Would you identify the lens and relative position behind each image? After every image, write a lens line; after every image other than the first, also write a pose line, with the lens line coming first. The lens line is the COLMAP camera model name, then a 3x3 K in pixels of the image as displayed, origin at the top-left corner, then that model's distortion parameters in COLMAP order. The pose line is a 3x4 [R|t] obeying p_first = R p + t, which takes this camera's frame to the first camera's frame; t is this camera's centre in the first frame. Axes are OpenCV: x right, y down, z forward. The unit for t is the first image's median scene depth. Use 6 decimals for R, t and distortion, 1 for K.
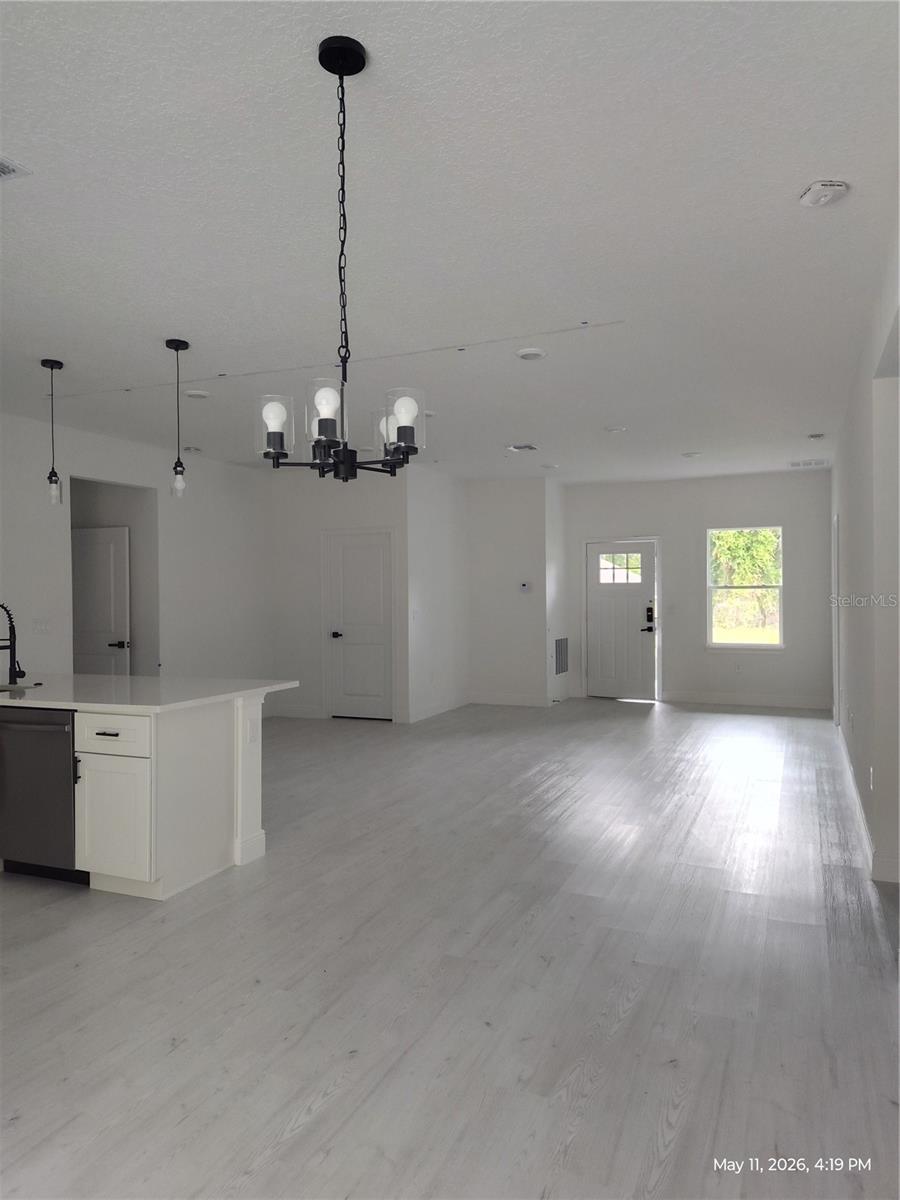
lens RADIAL K [[823.3, 0, 452.6], [0, 823.3, 594.4], [0, 0, 1]] dist [0.040738, -0.047355]
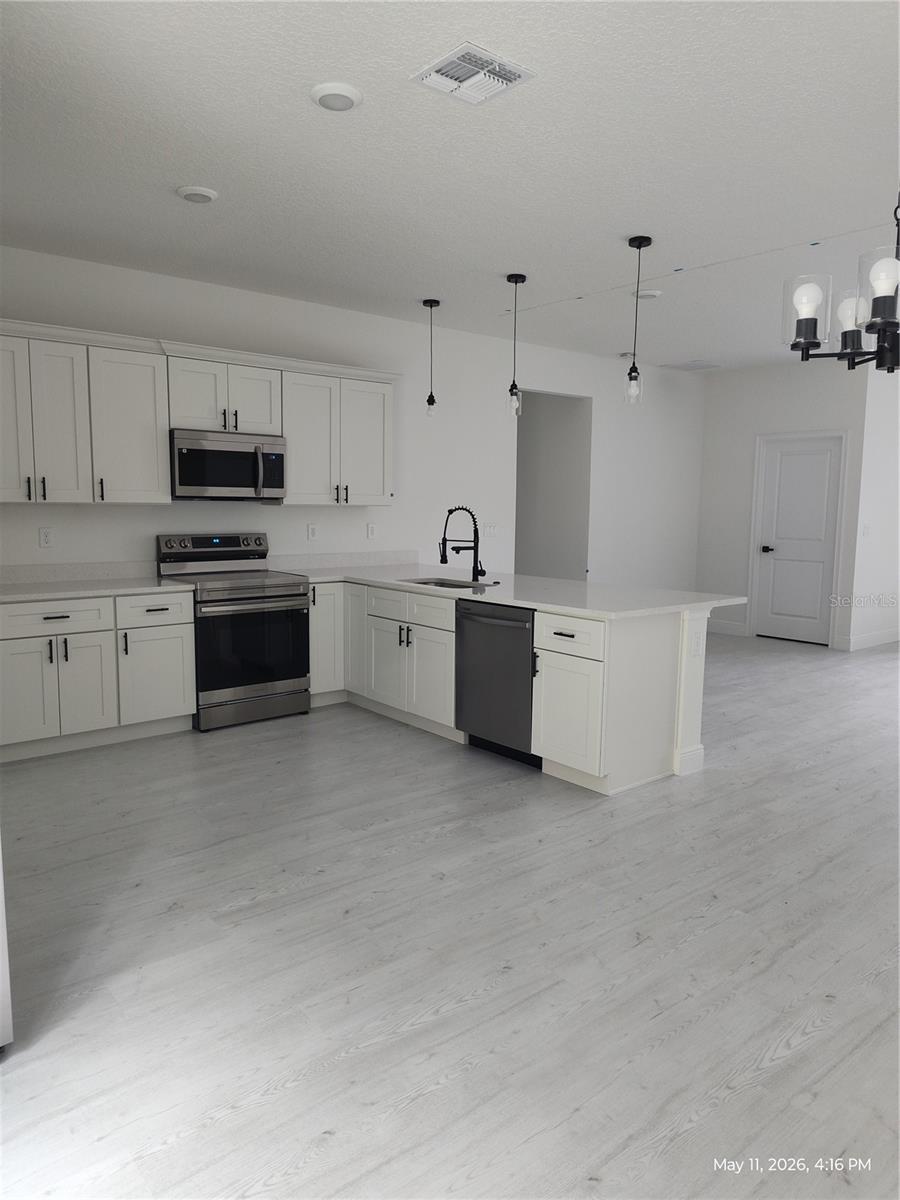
lens RADIAL K [[823.3, 0, 451.4], [0, 823.3, 594.2], [0, 0, 1]] dist [0.040738, -0.047355]
pose [[0.885443, 0.068931, -0.459608, -0.061035], [-0.018407, 0.993365, 0.113522, 0.000429], [0.464384, -0.092057, 0.880837, 0.010558]]
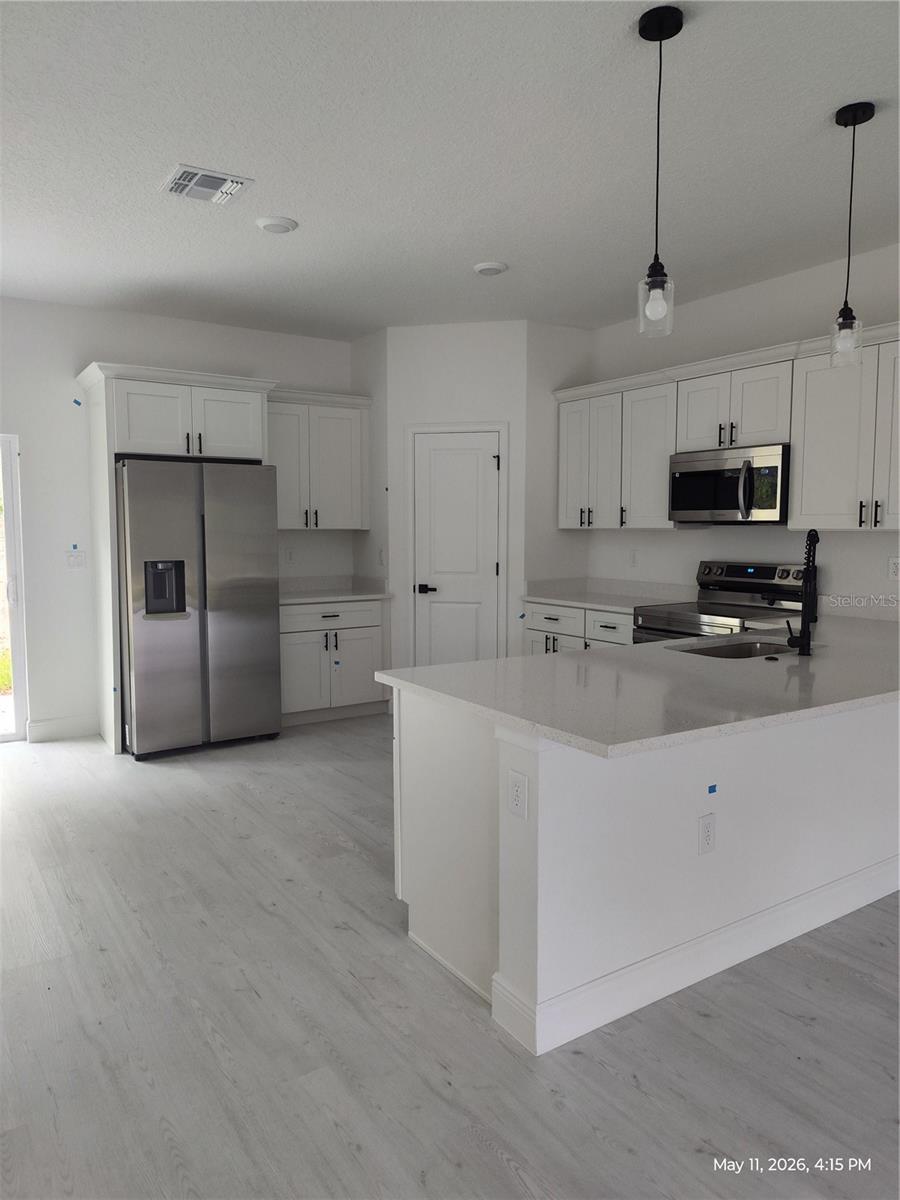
lens RADIAL K [[823.3, 0, 445.5], [0, 823.3, 593.6], [0, 0, 1]] dist [0.040738, -0.047355]
pose [[-0.562161, 0.079487, -0.823199, 0.212626], [0.005889, 0.995730, 0.092125, -0.005222], [0.827007, 0.046941, -0.560228, 1.383681]]
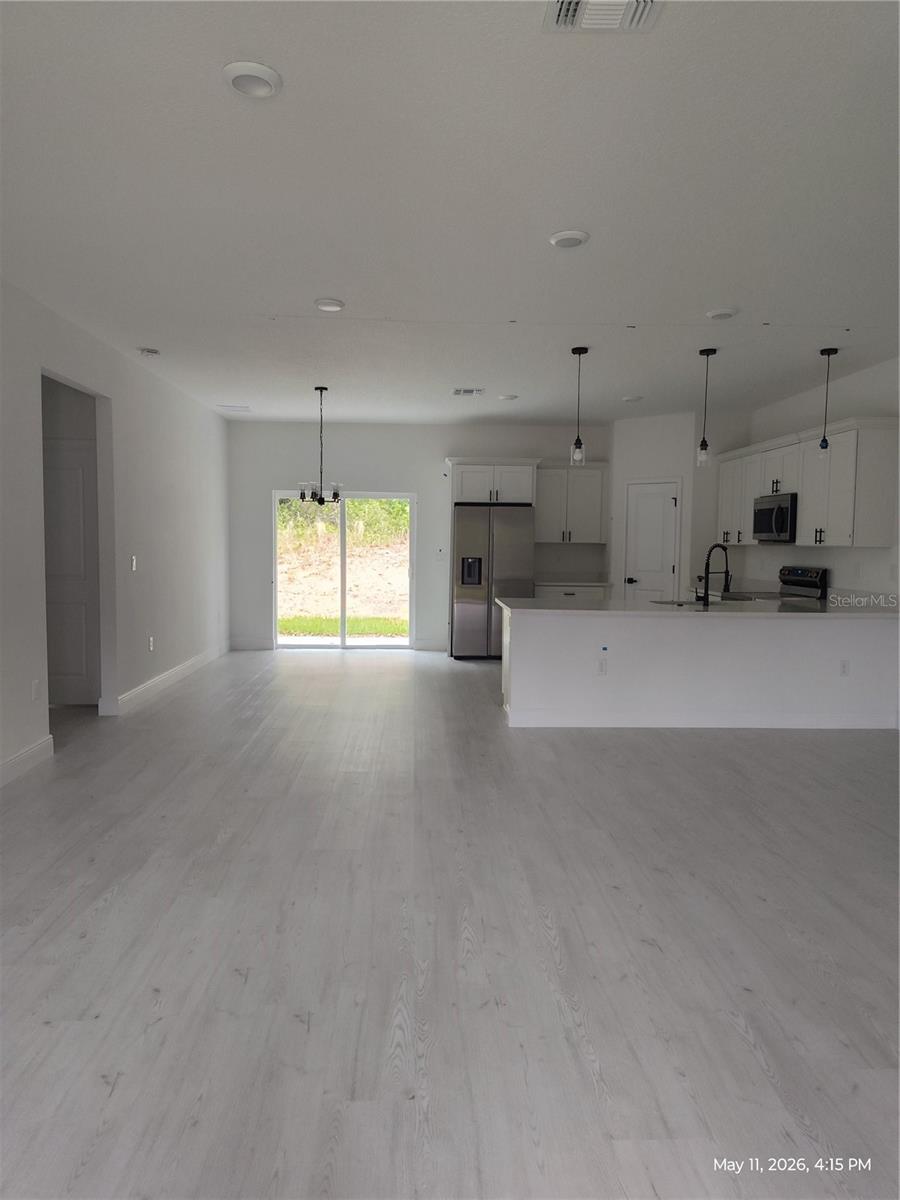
lens RADIAL K [[823.3, 0, 453.4], [0, 823.3, 599.0], [0, 0, 1]] dist [0.040738, -0.047355]
pose [[-0.904720, 0.029695, -0.424971, 0.493837], [-0.003270, 0.997054, 0.076630, -0.005357], [0.425994, 0.070719, -0.901958, 2.480340]]
